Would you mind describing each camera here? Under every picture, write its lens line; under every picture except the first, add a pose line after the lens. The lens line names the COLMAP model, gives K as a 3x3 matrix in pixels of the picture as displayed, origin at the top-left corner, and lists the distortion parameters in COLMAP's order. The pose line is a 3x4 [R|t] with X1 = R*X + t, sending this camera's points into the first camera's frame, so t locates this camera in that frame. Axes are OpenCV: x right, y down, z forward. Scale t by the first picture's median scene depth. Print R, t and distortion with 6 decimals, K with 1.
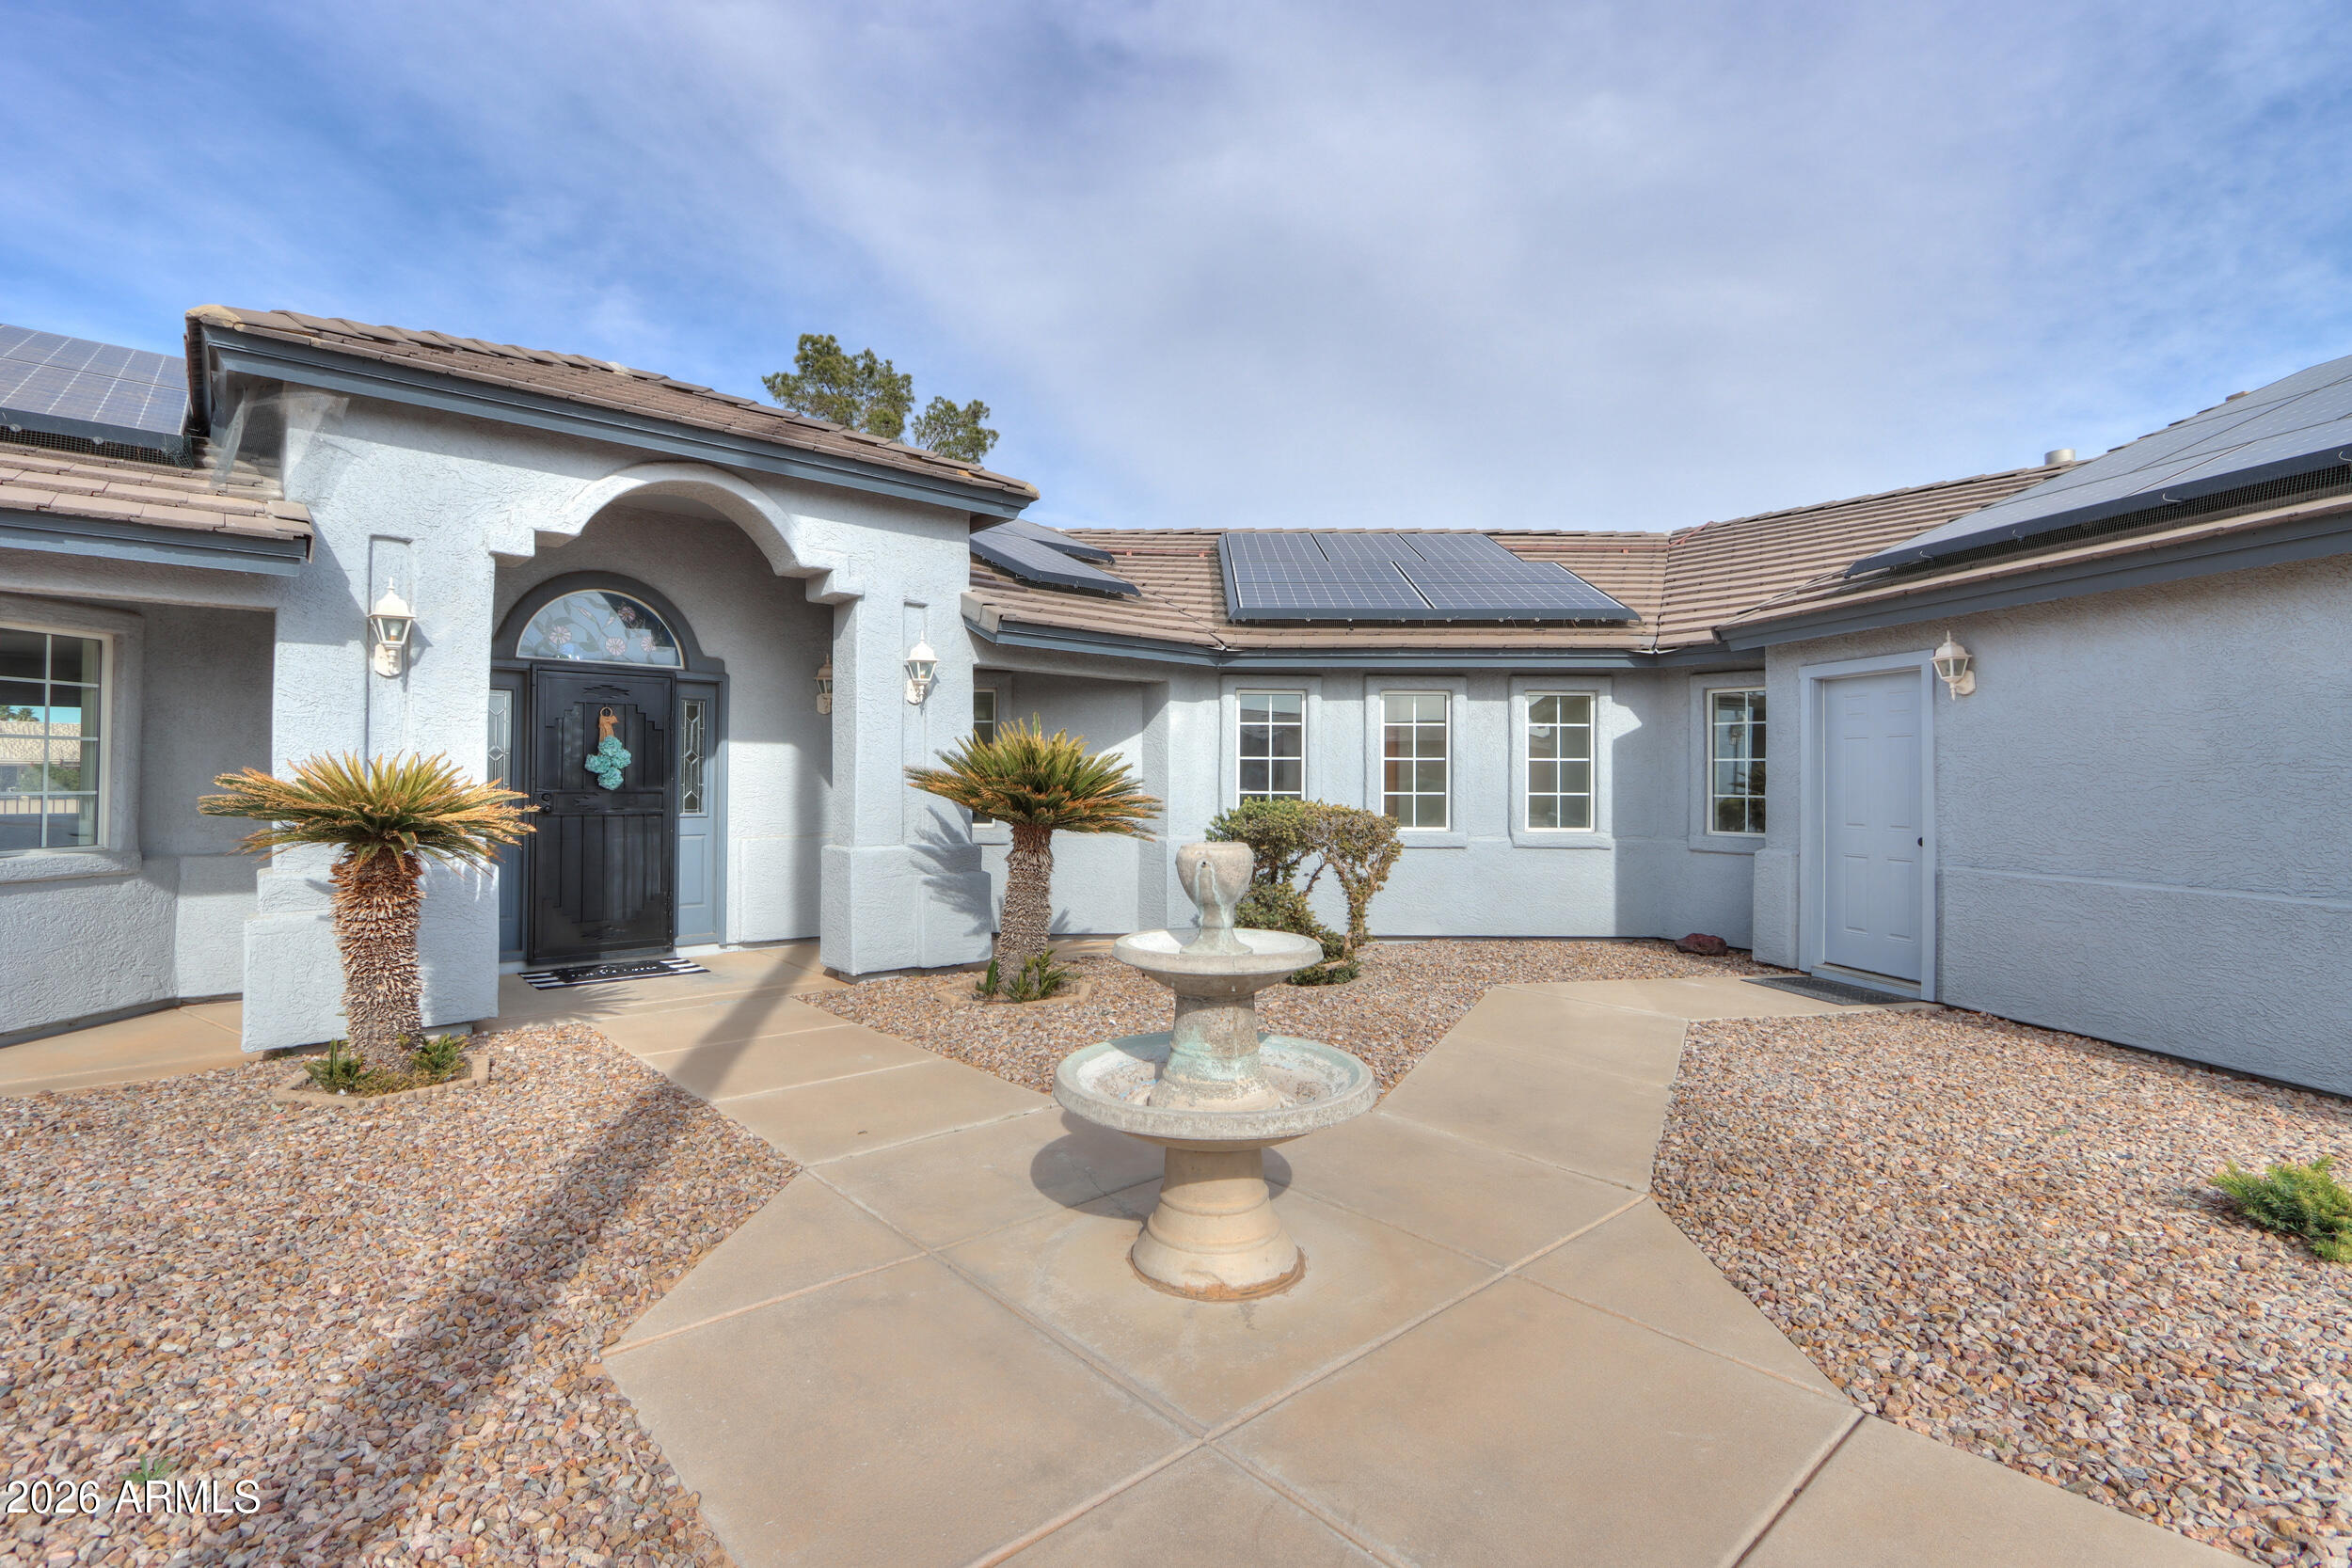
lens RADIAL K [[1115.6, 0, 1186.3], [0, 1115.6, 770.2], [0, 0, 1]] dist [-0.012376, 0.000510]
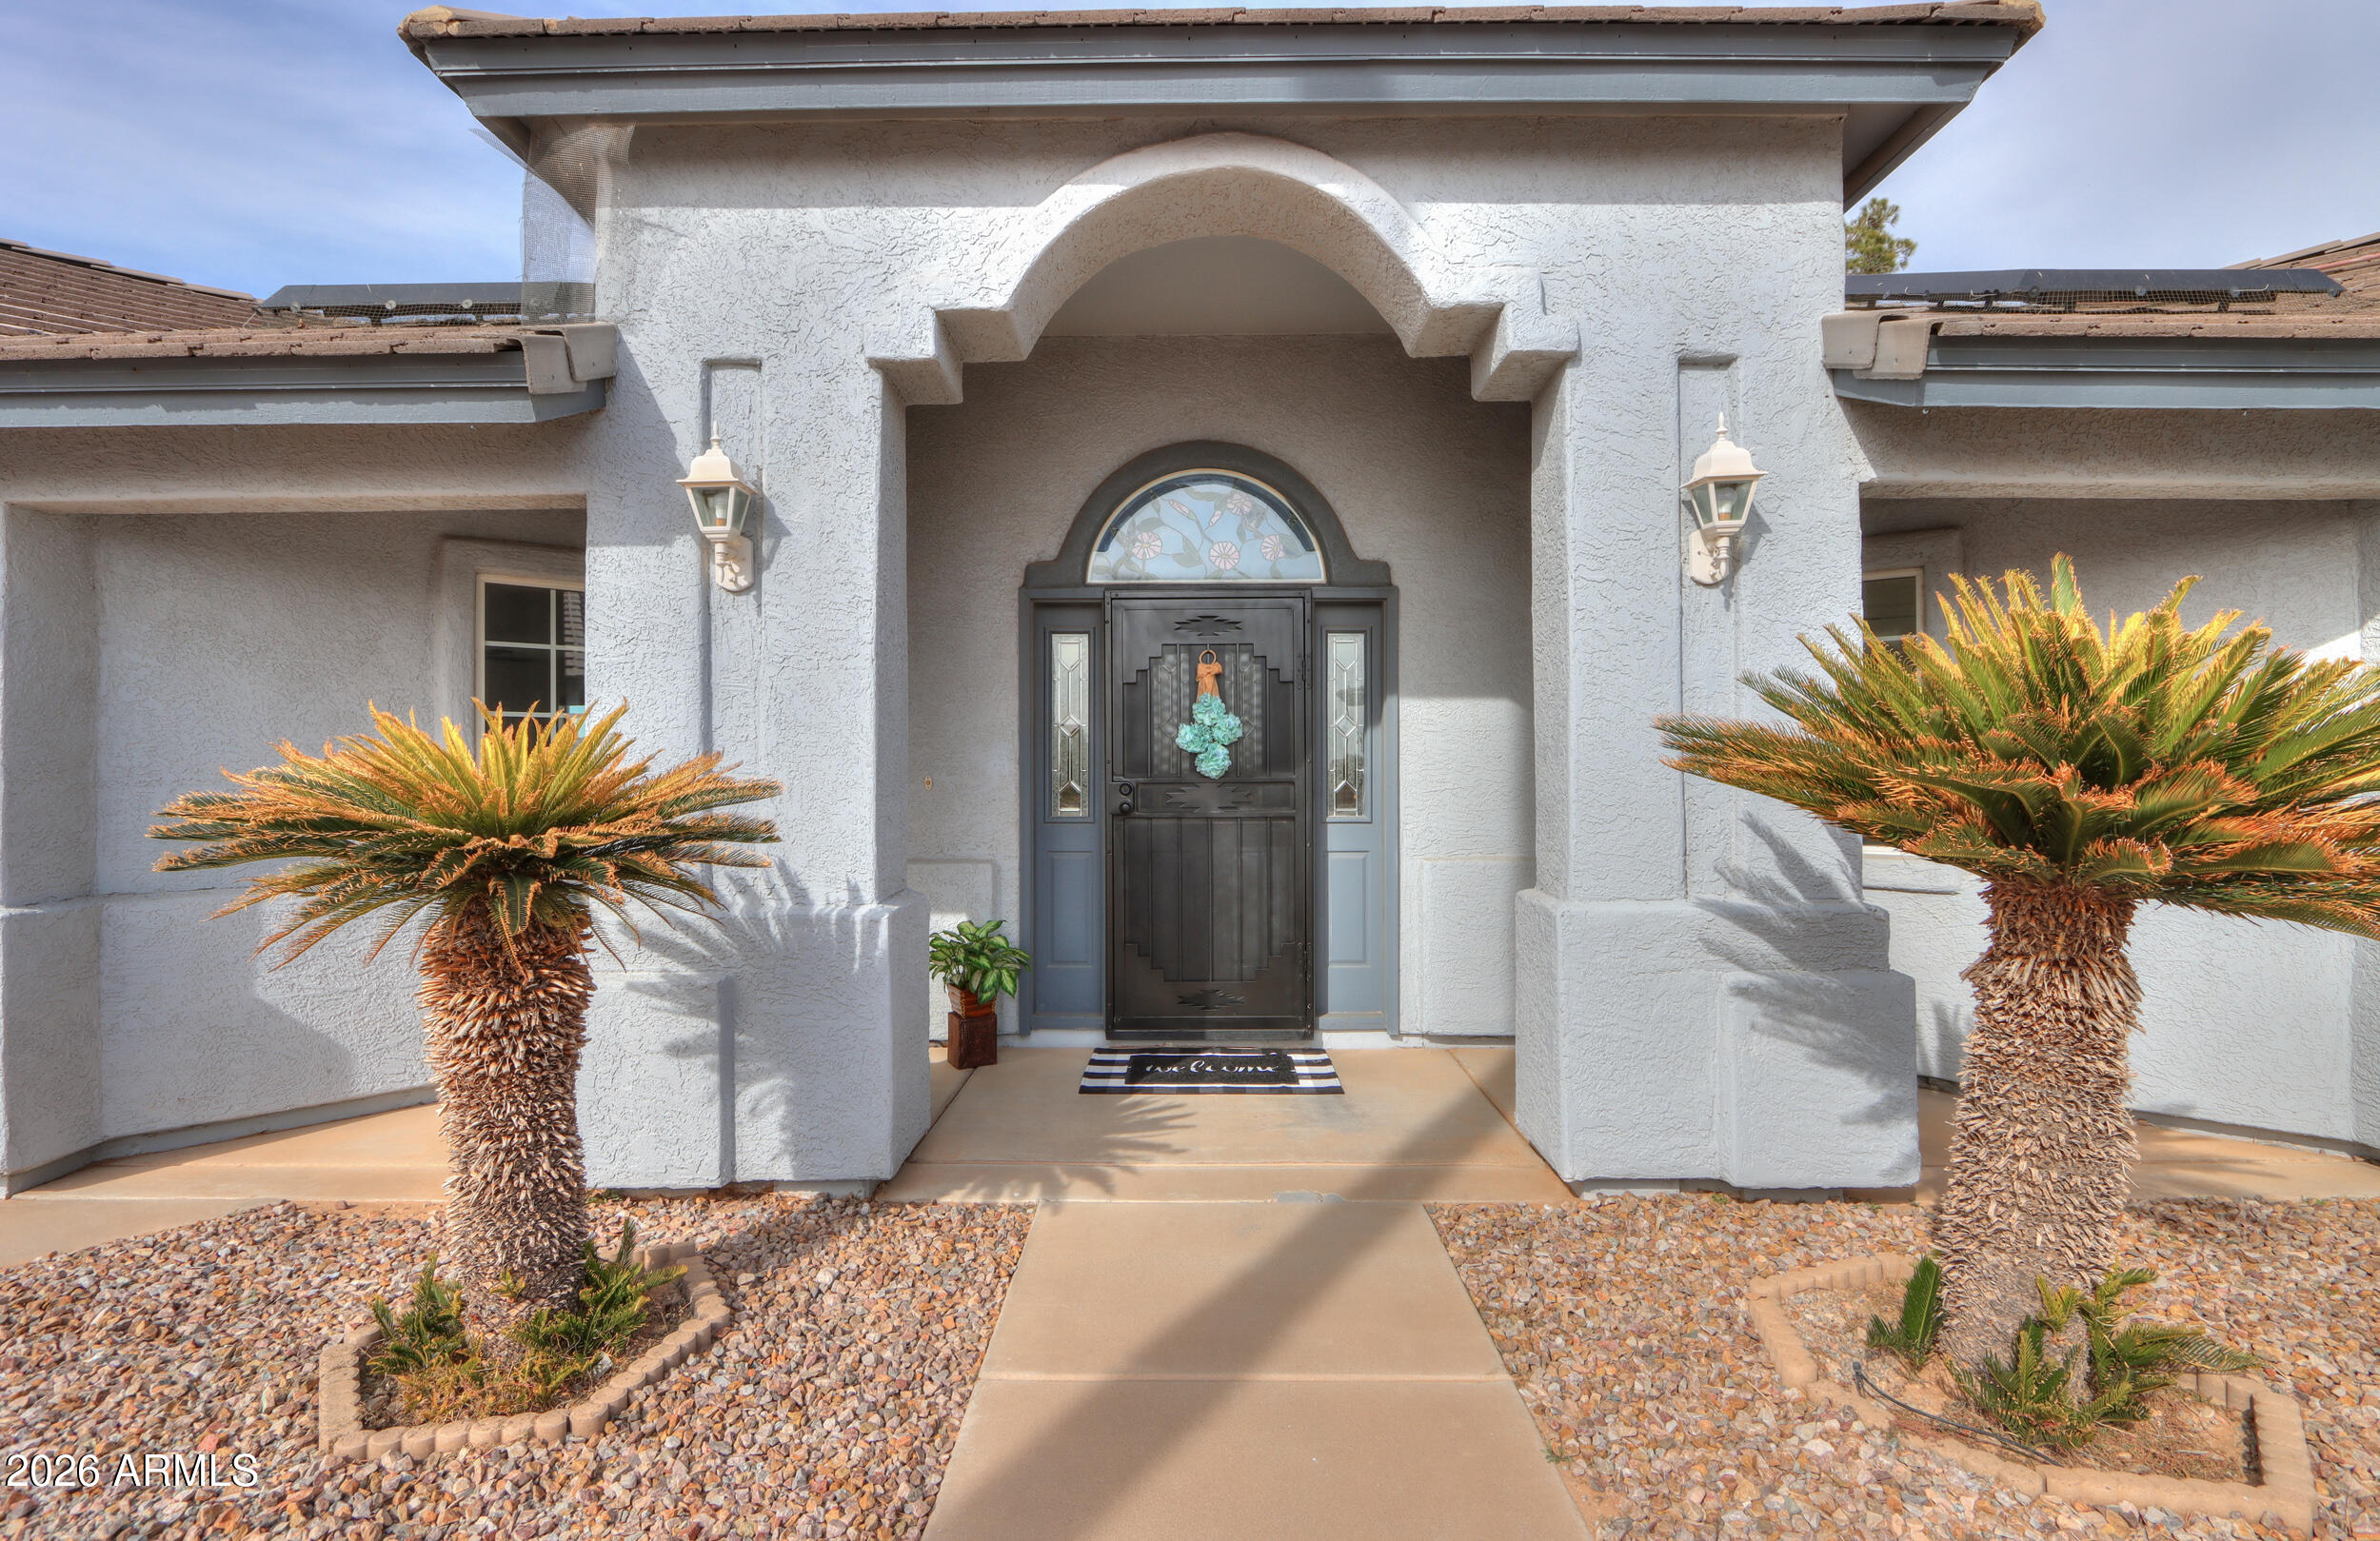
lens RADIAL K [[1144.4, 0, 1157.6], [0, 1144.4, 759.7], [0, 0, 1]] dist [-0.014677, -0.000230]
pose [[0.724973, -0.011652, -0.688679, -0.093952], [0.012609, 0.999914, -0.003644, 0.009810], [0.688662, -0.006041, 0.725057, 0.537275]]
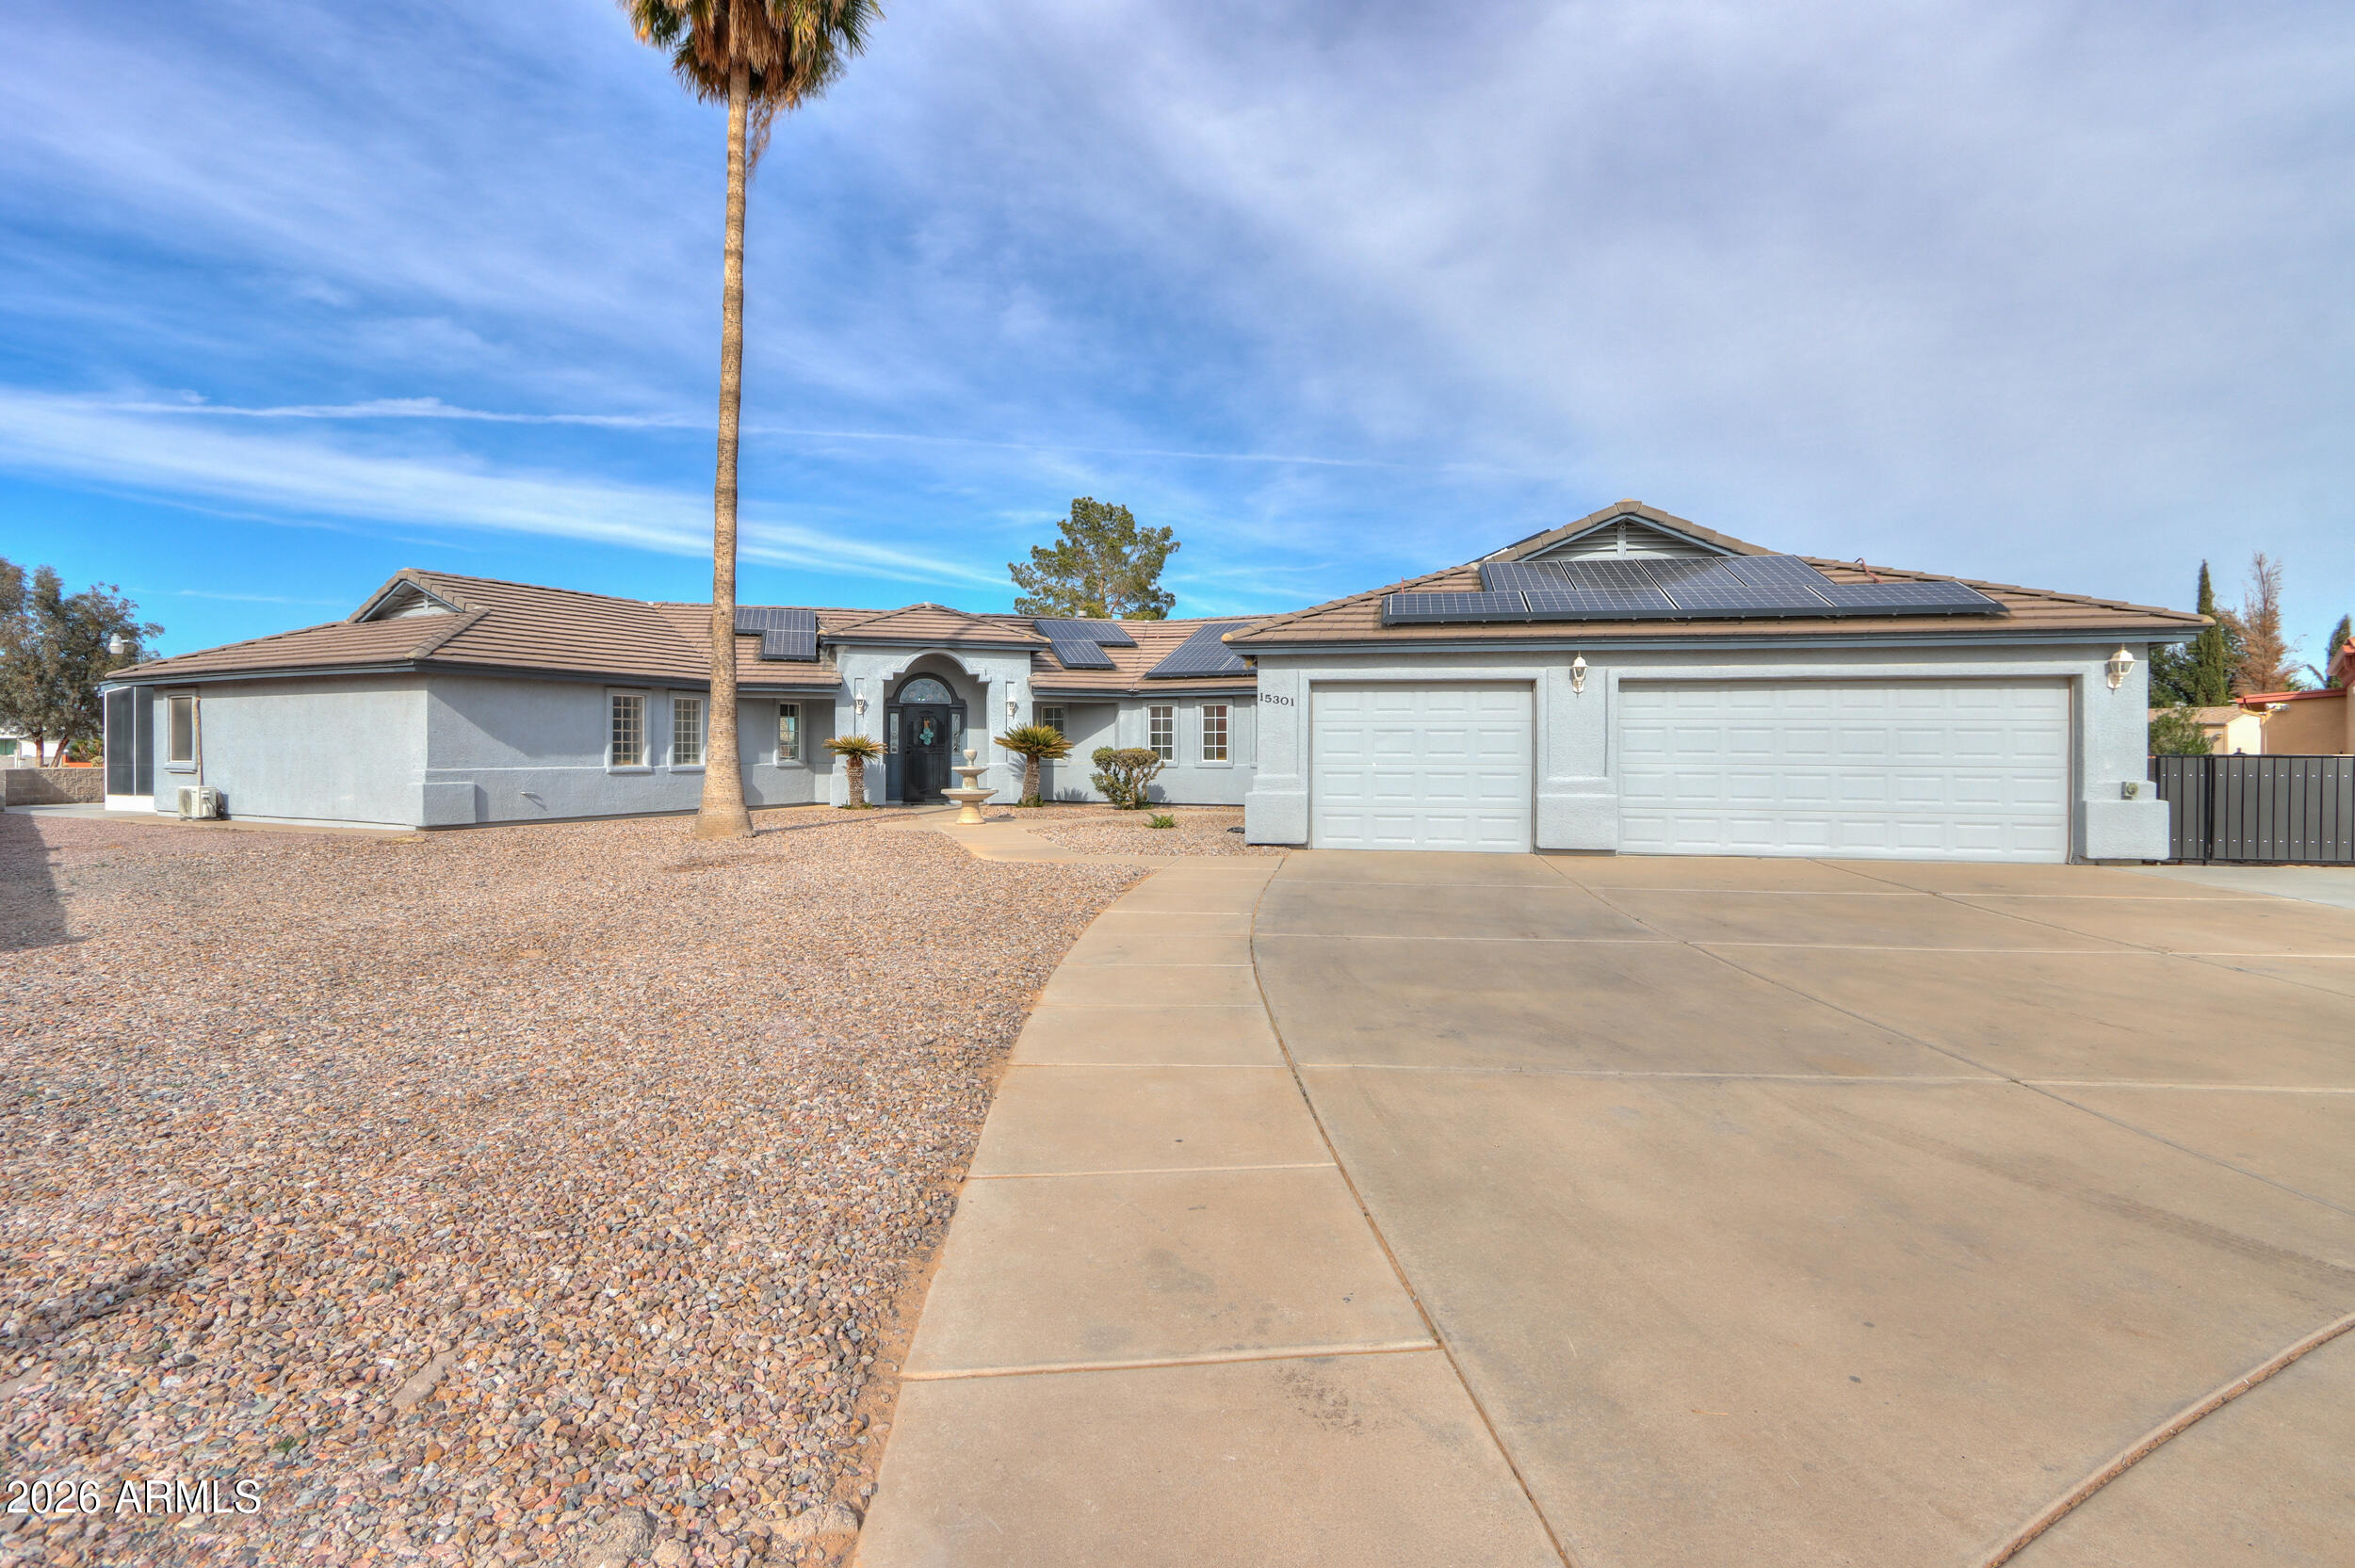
lens RADIAL K [[1117.0, 0, 1187.8], [0, 1117.0, 770.1], [0, 0, 1]] dist [-0.012376, 0.000510]
pose [[0.924161, 0.004382, -0.381979, 1.390274], [0.005518, 0.999677, 0.024817, 0.015029], [0.381964, -0.025042, 0.923838, -1.647674]]
